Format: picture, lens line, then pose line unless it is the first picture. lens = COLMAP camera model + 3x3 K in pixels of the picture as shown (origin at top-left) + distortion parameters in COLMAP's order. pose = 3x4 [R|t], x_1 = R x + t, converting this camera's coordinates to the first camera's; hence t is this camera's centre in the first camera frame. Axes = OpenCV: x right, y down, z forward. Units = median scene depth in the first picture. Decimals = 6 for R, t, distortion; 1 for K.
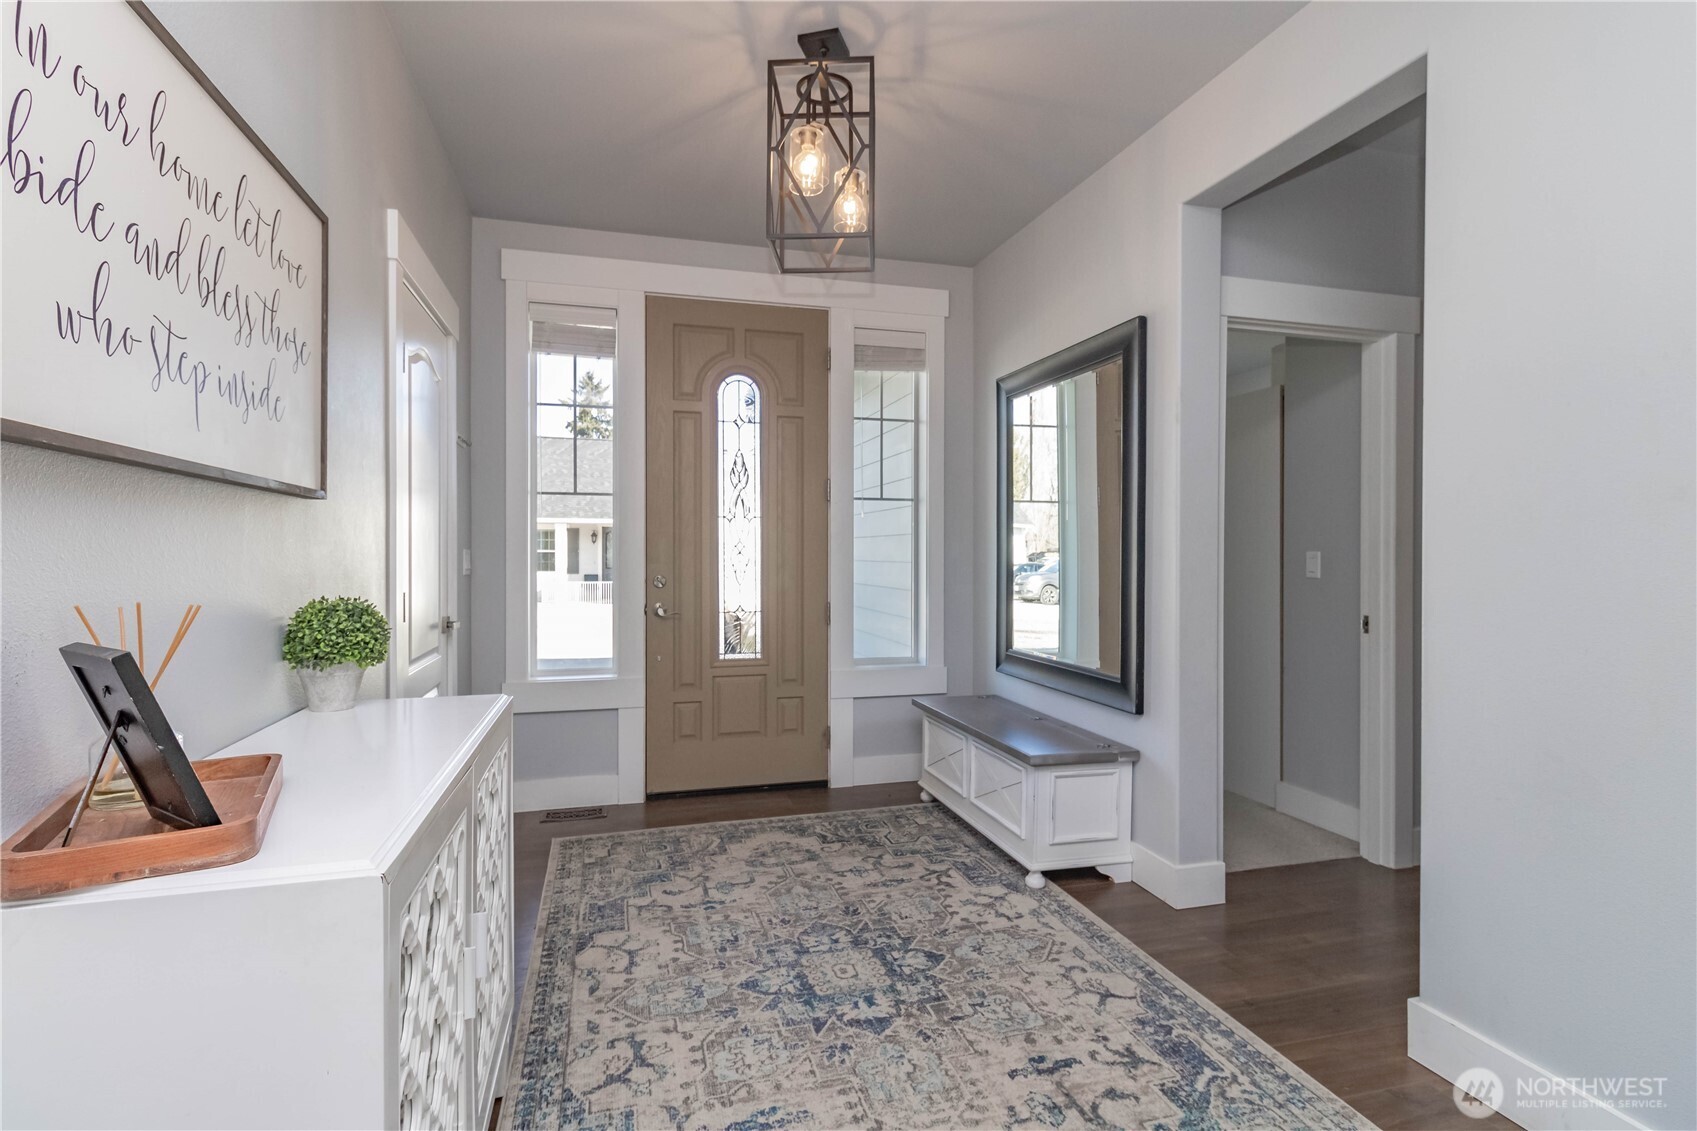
lens RADIAL K [[828.9, 0, 858.1], [0, 828.9, 559.4], [0, 0, 1]] dist [0.003961, 0.000410]
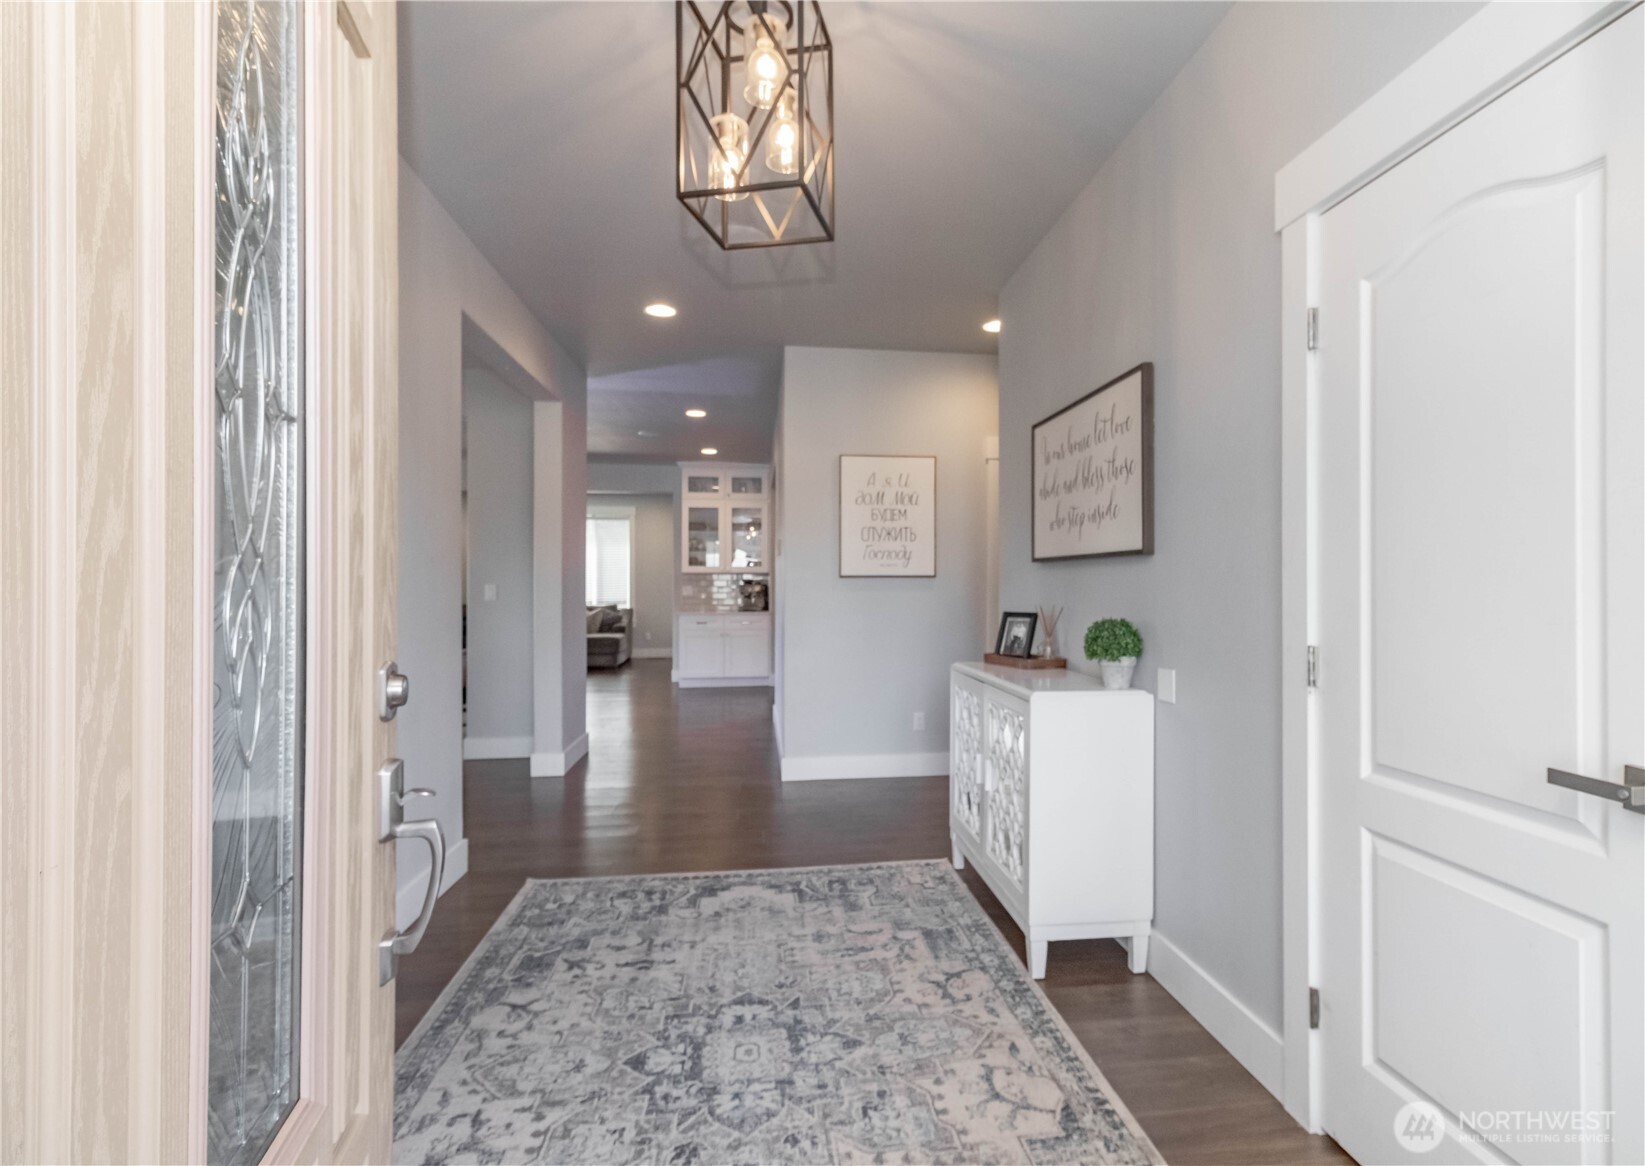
lens RADIAL K [[852.7, 0, 912.1], [0, 852.7, 582.3], [0, 0, 1]] dist [0.002311, 0.000584]
pose [[-0.995014, -0.001463, 0.099727, -0.256733], [-0.001220, 0.999996, 0.002496, -0.017410], [-0.099730, 0.002362, -0.995012, 1.703449]]
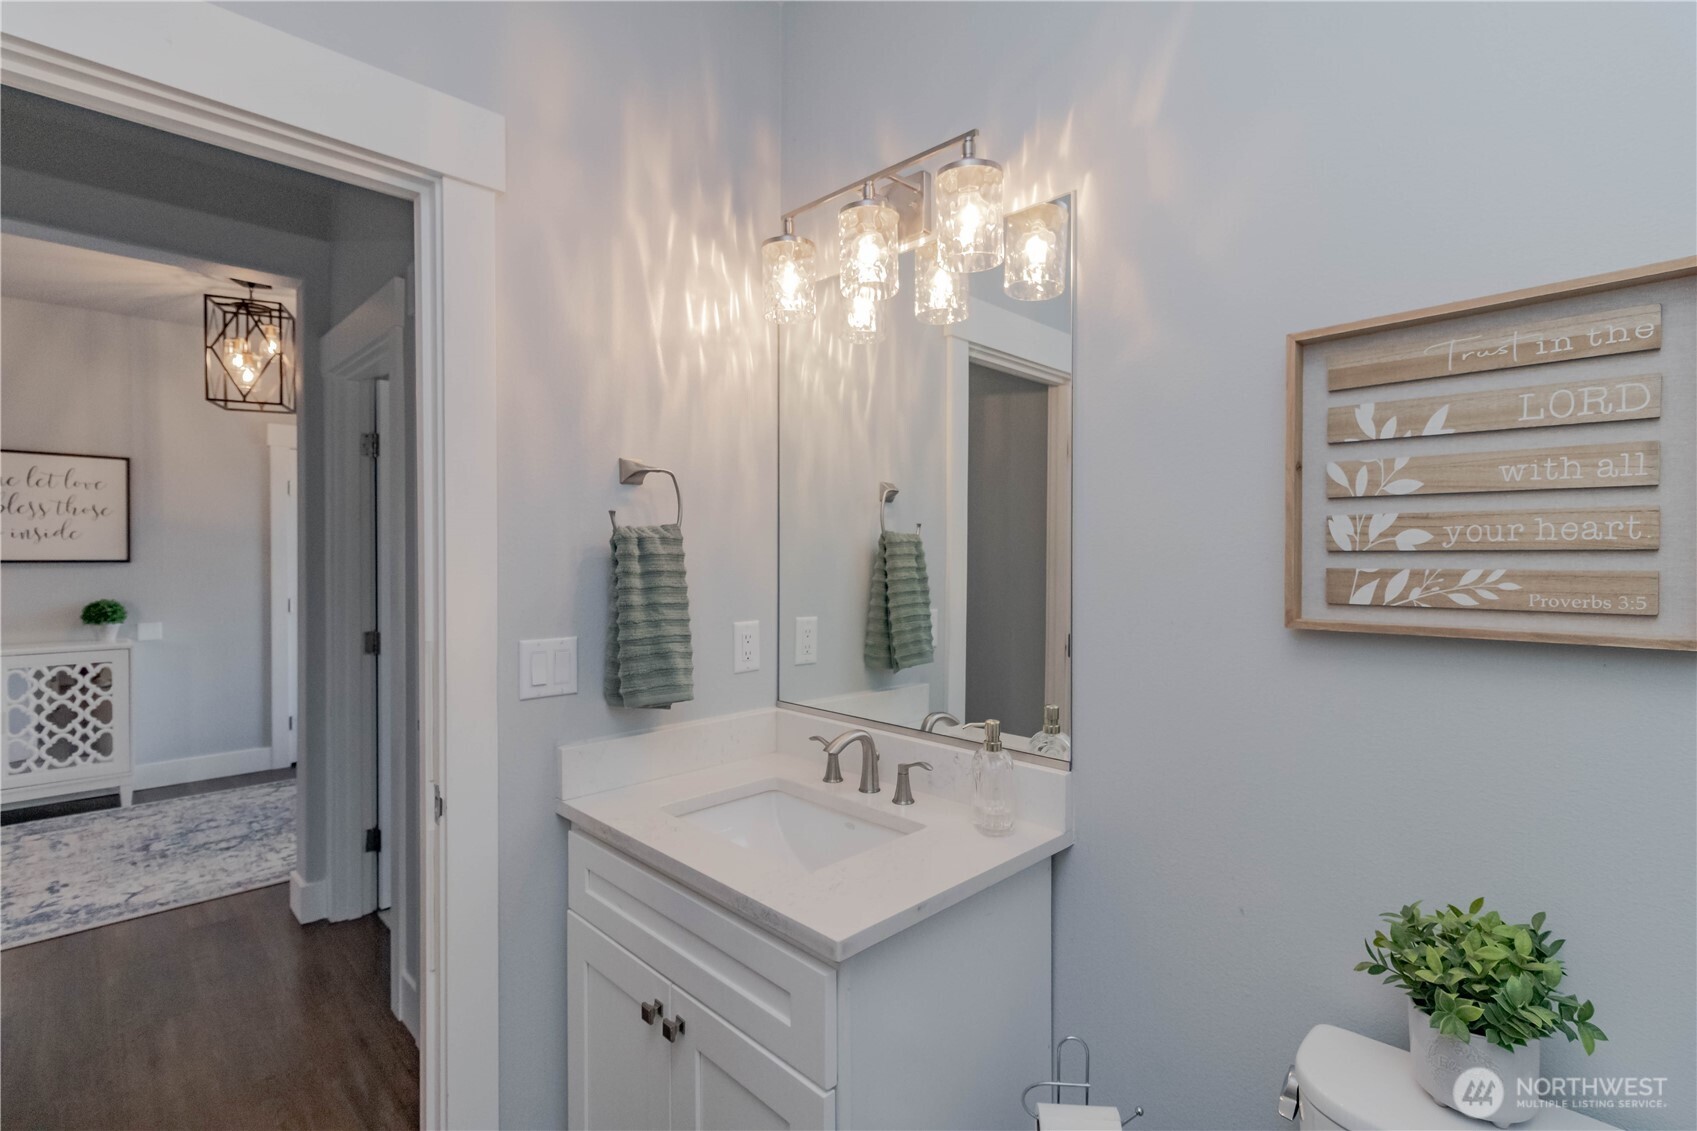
lens RADIAL K [[788.9, 0, 822.4], [0, 788.9, 554.5], [0, 0, 1]] dist [-0.000261, 0.000031]
pose [[0.469808, 0.006219, -0.882746, 1.779743], [-0.006072, 0.999974, 0.003814, -0.081278], [0.882748, 0.003568, 0.469834, 1.190753]]
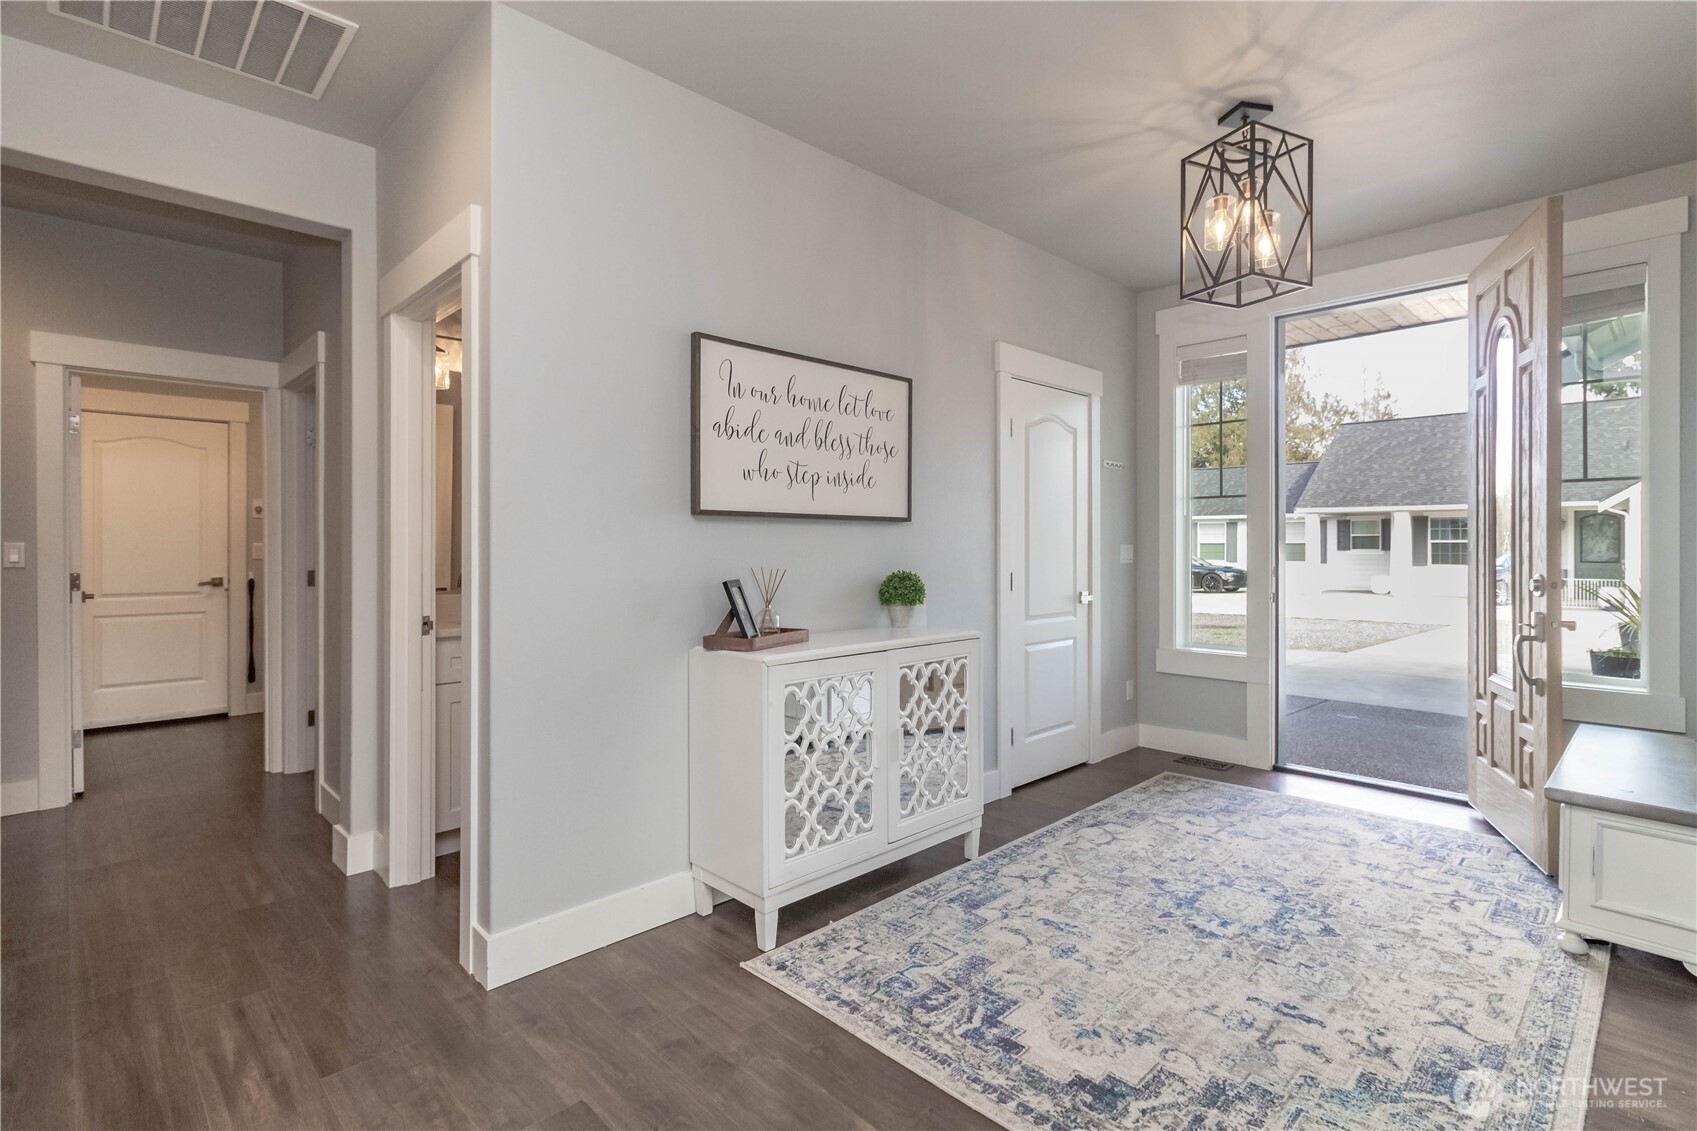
lens RADIAL K [[805.9, 0, 843.3], [0, 805.9, 544.3], [0, 0, 1]] dist [0.001316, 0.000014]
pose [[0.471193, -0.002015, -0.882028, 0.650662], [-0.003738, 0.999984, -0.004281, -0.006404], [0.882022, 0.005314, 0.471178, -0.028196]]
